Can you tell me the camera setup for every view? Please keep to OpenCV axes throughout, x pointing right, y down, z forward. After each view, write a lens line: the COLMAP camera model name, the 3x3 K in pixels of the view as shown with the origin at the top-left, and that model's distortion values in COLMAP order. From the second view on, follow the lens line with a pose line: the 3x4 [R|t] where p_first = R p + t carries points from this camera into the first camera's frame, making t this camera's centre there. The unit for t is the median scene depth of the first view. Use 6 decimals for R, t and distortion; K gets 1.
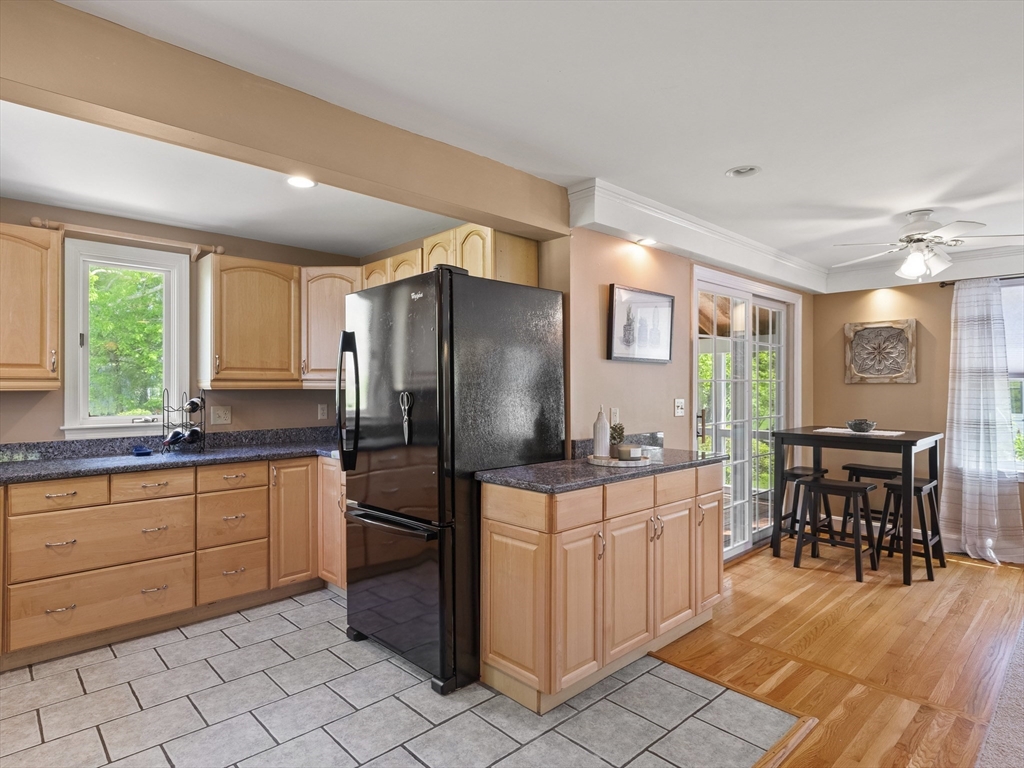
lens RADIAL K [[574.7, 0, 514.2], [0, 574.7, 379.2], [0, 0, 1]] dist [0.002783, -0.004054]
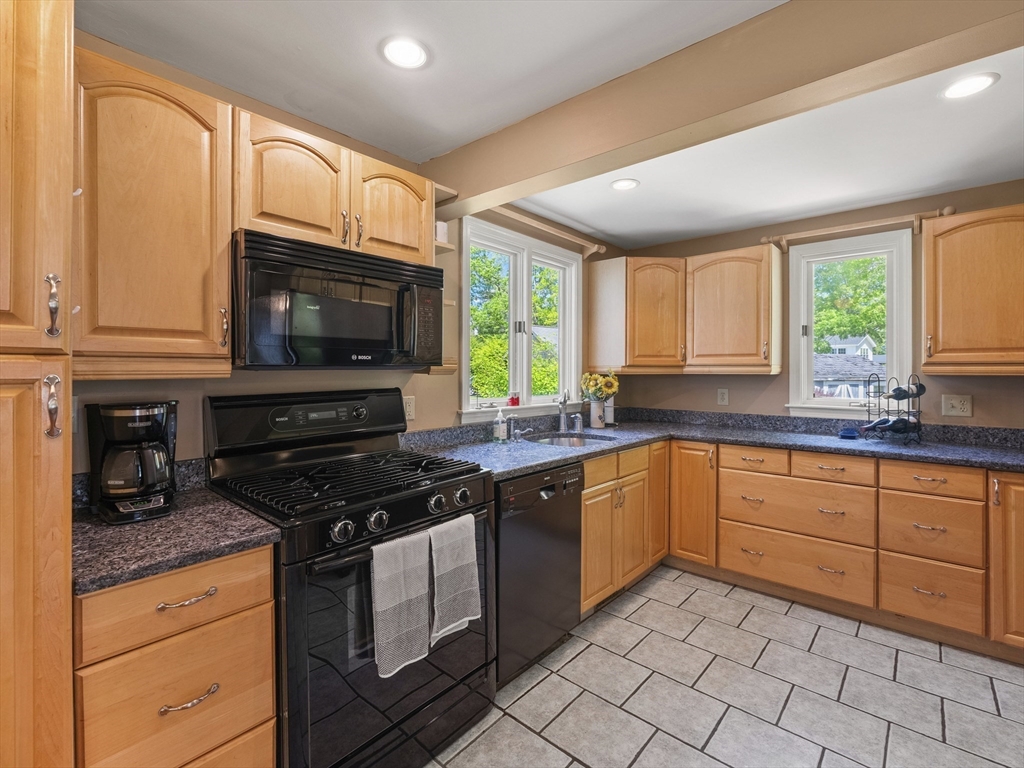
lens RADIAL K [[473.6, 0, 514.6], [0, 473.6, 370.5], [0, 0, 1]] dist [0.000911, 0.001367]
pose [[0.093239, 0.003174, -0.995639, 0.145131], [0.011410, 0.999926, 0.004256, 0.000916], [0.995578, -0.011757, 0.093195, 0.333688]]
